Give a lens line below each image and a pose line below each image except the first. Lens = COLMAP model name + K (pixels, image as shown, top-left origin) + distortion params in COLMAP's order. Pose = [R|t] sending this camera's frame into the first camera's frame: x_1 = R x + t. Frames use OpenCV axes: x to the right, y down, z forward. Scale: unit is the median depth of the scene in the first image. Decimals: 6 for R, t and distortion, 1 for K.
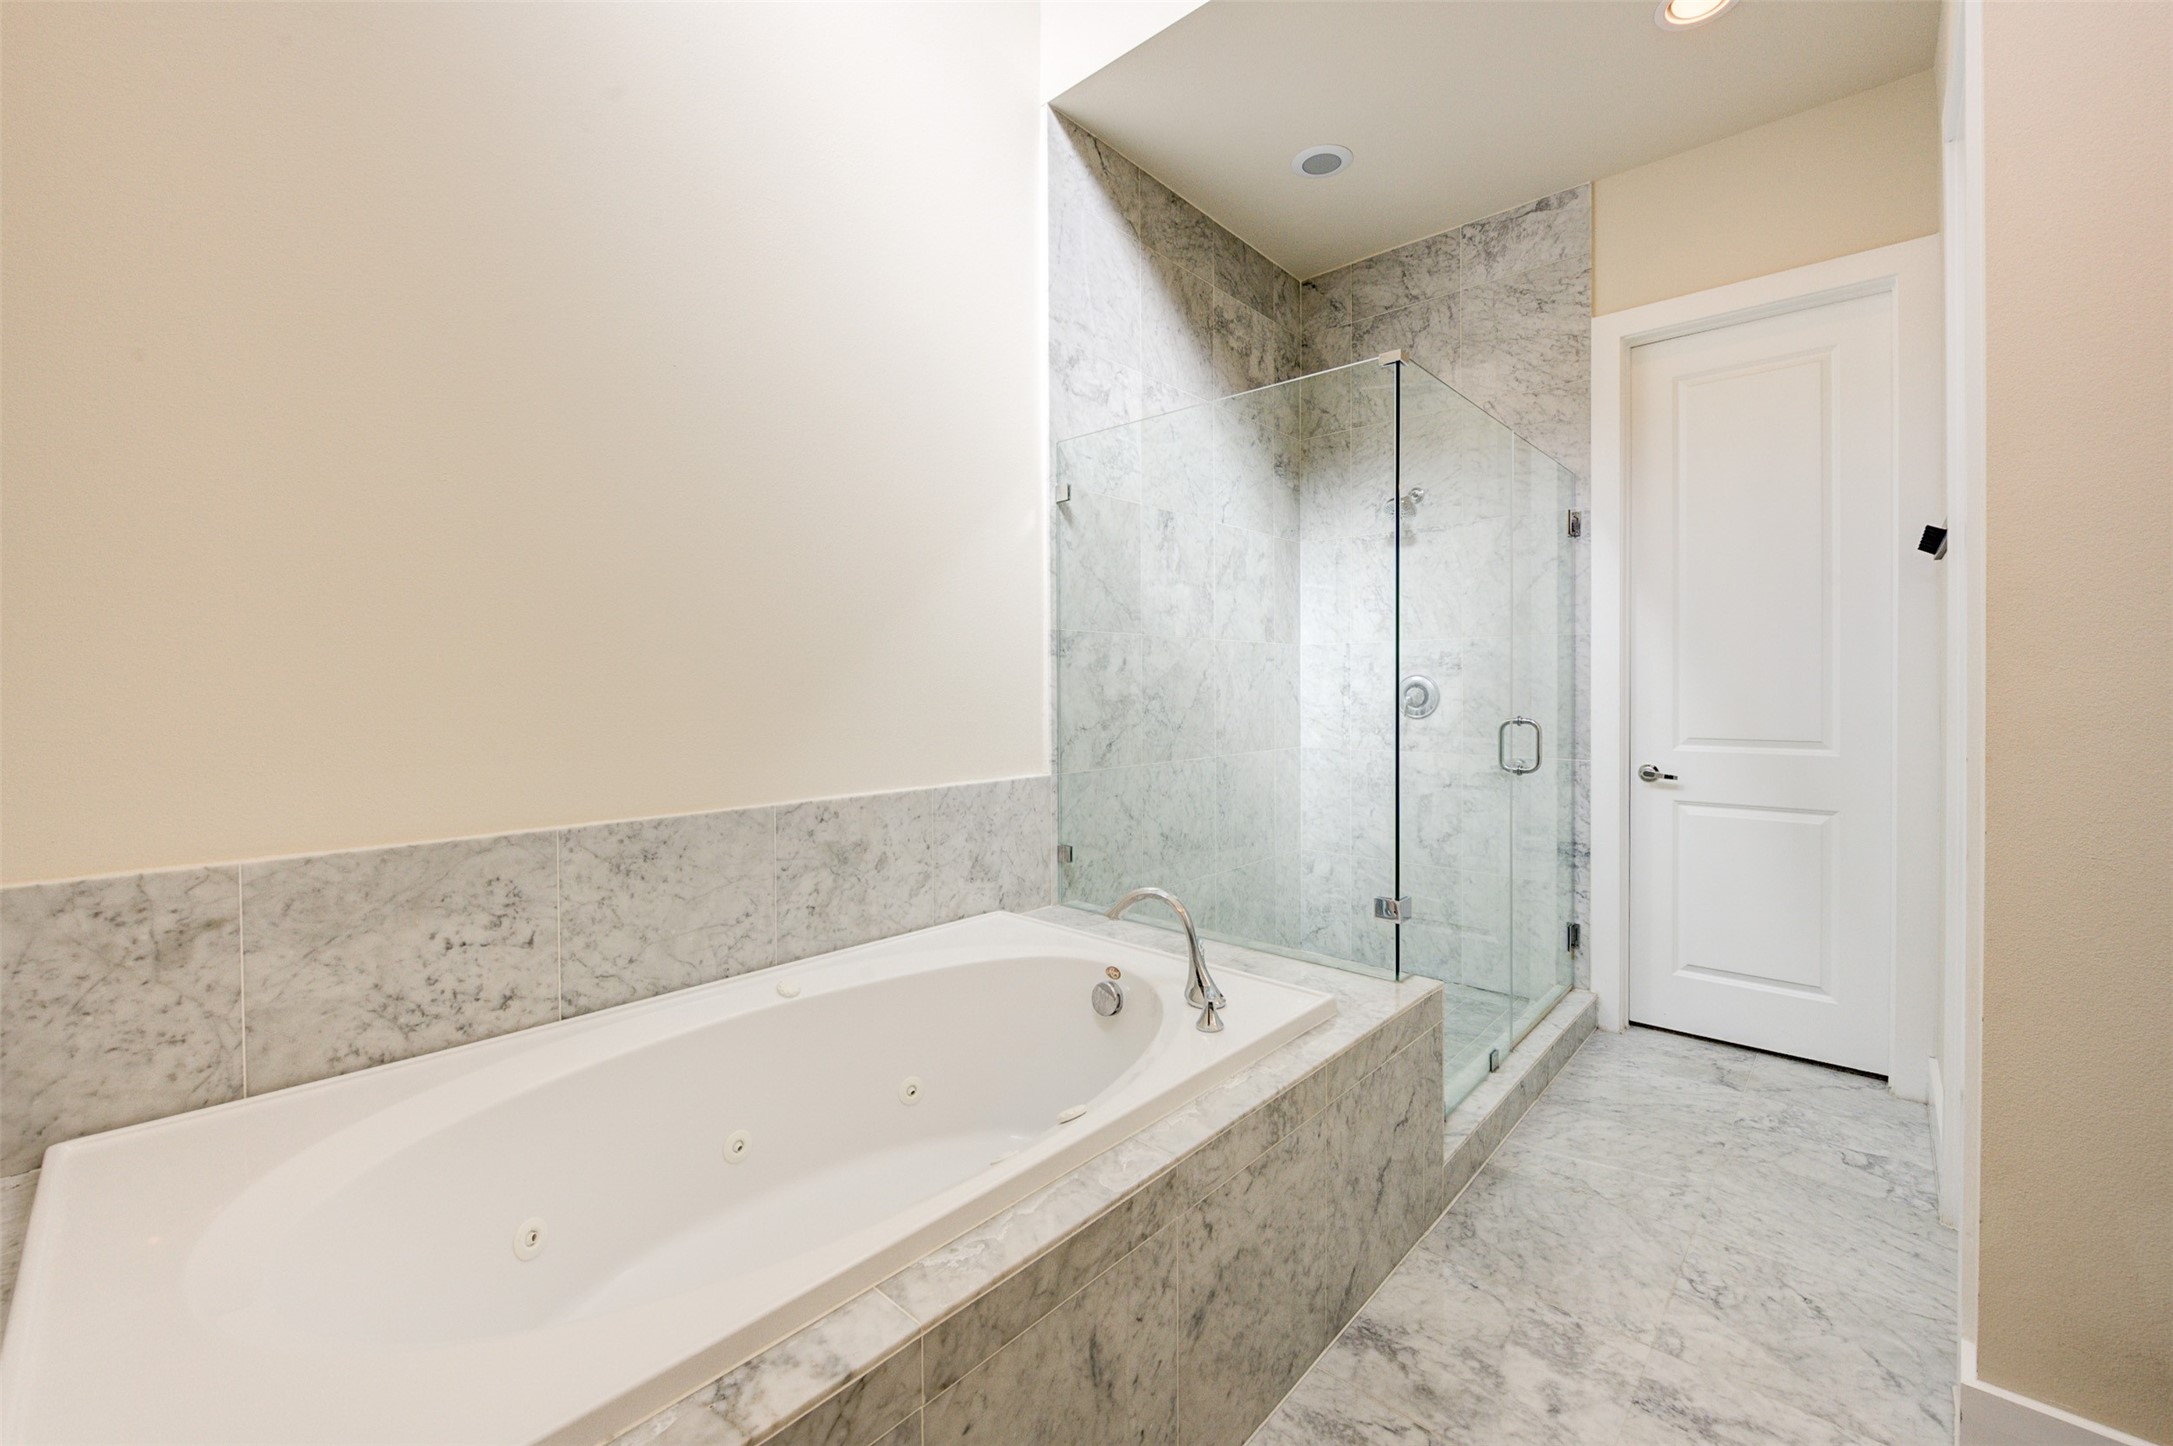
lens RADIAL K [[864.2, 0, 1088.1], [0, 864.2, 703.3], [0, 0, 1]] dist [-0.006020, 0.000373]
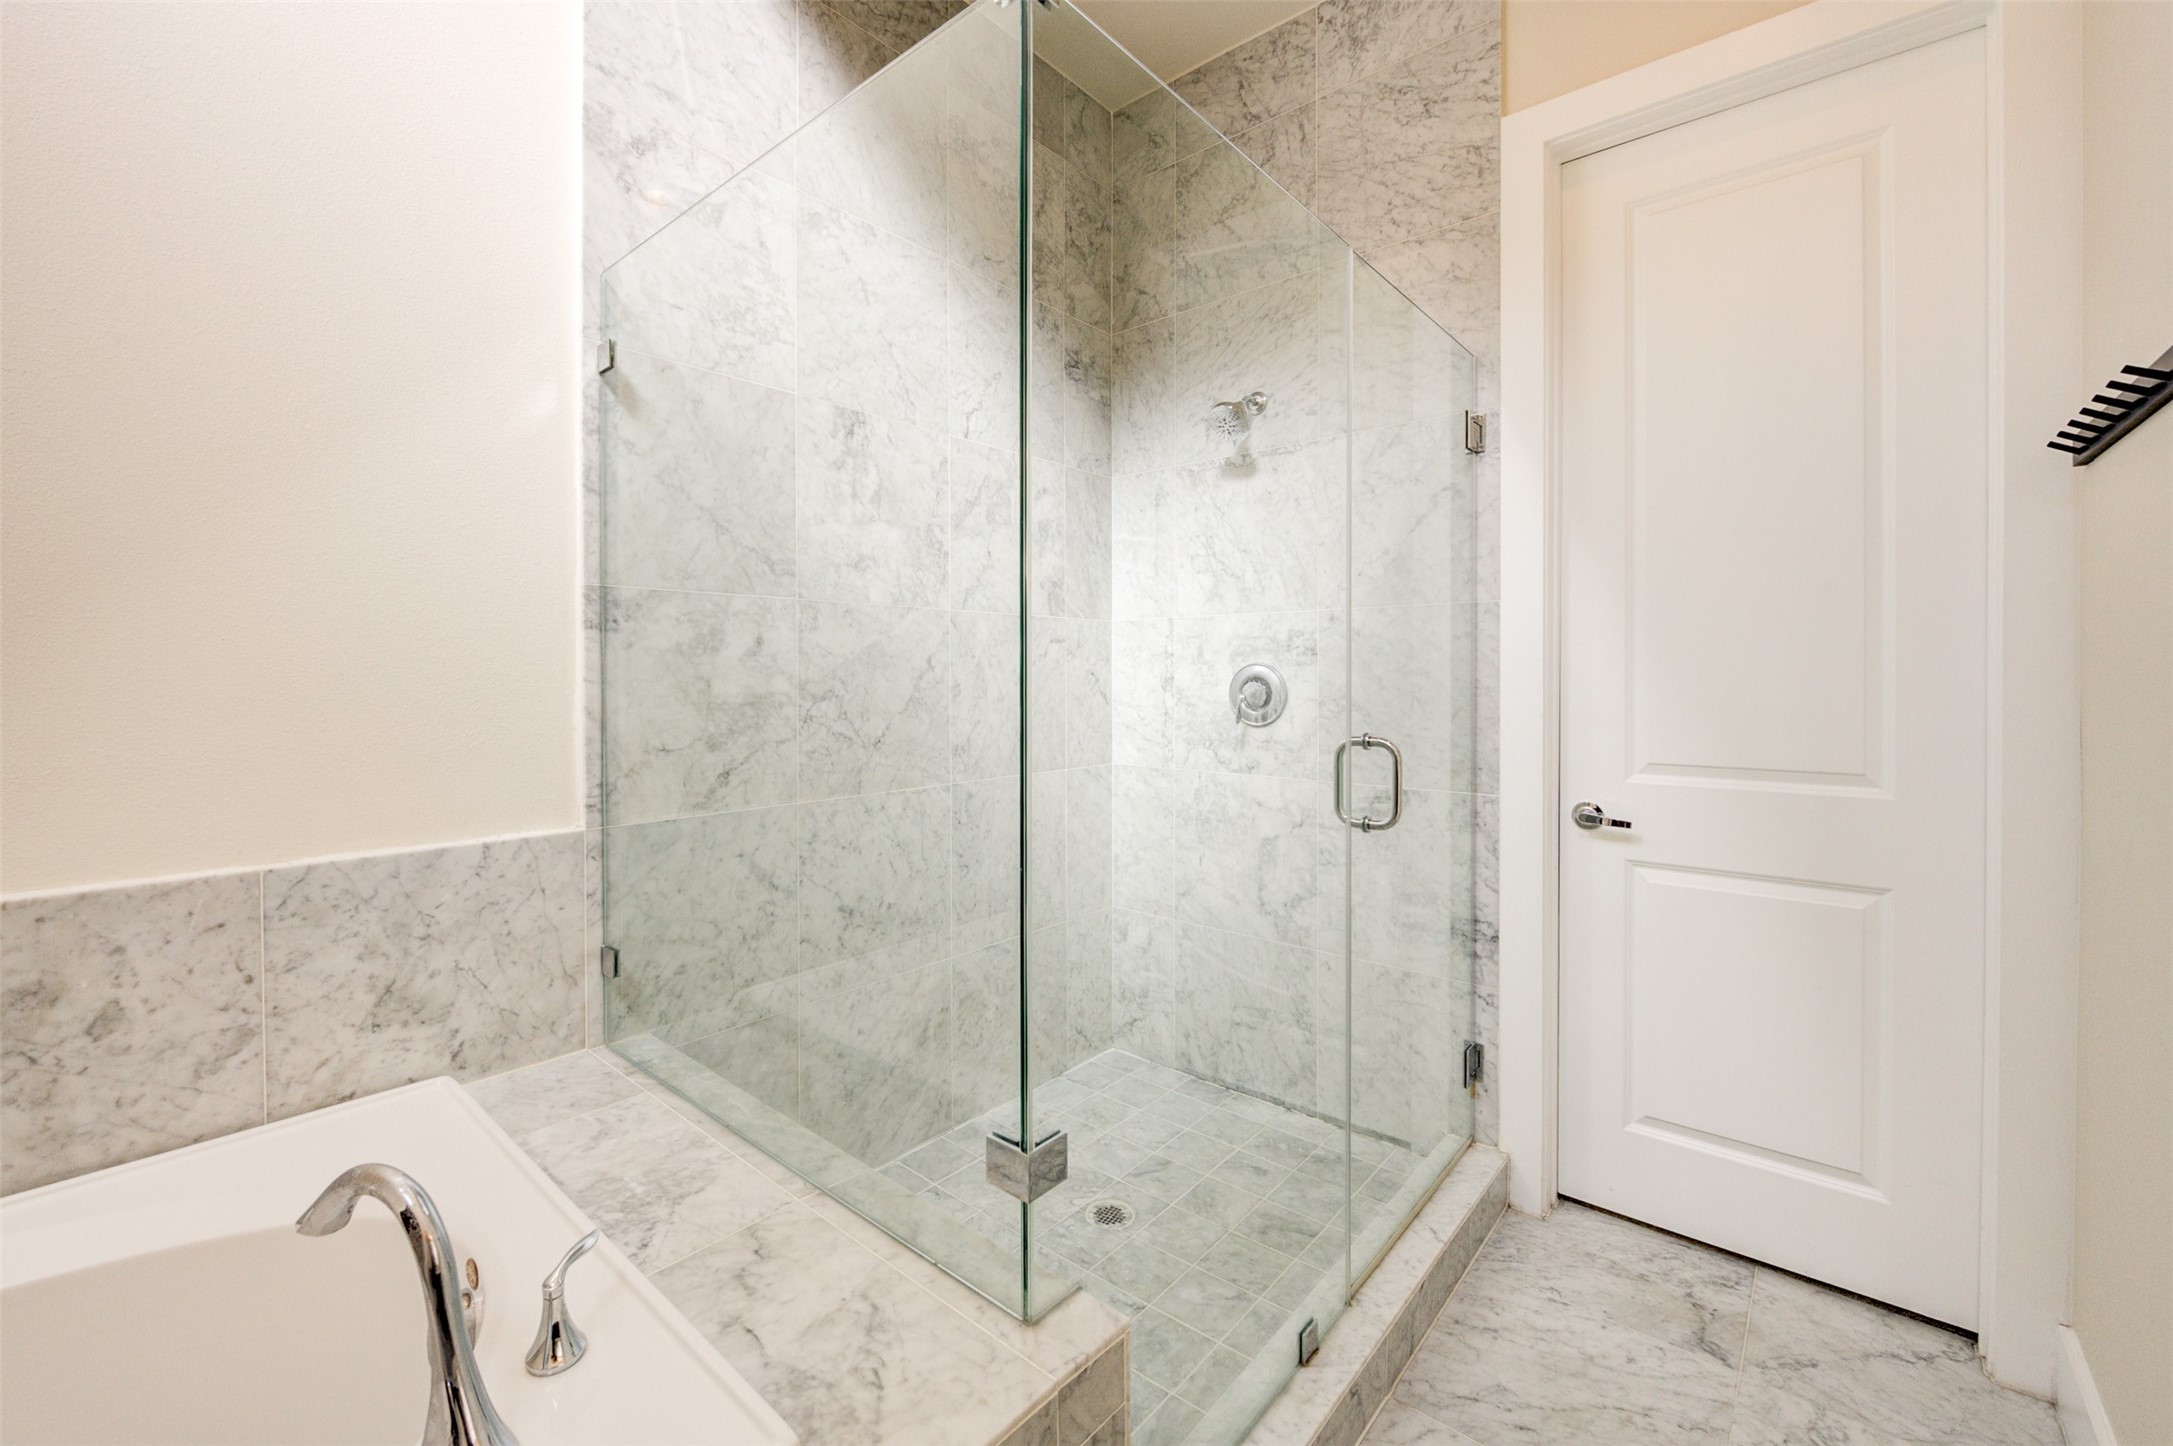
lens RADIAL K [[864.2, 0, 1066.0], [0, 864.2, 687.3], [0, 0, 1]] dist [-0.006020, 0.000373]
pose [[0.999911, 0.002707, 0.013061, 0.248465], [-0.002662, 0.999991, -0.003433, -0.012374], [-0.013070, 0.003398, 0.999909, 0.355212]]
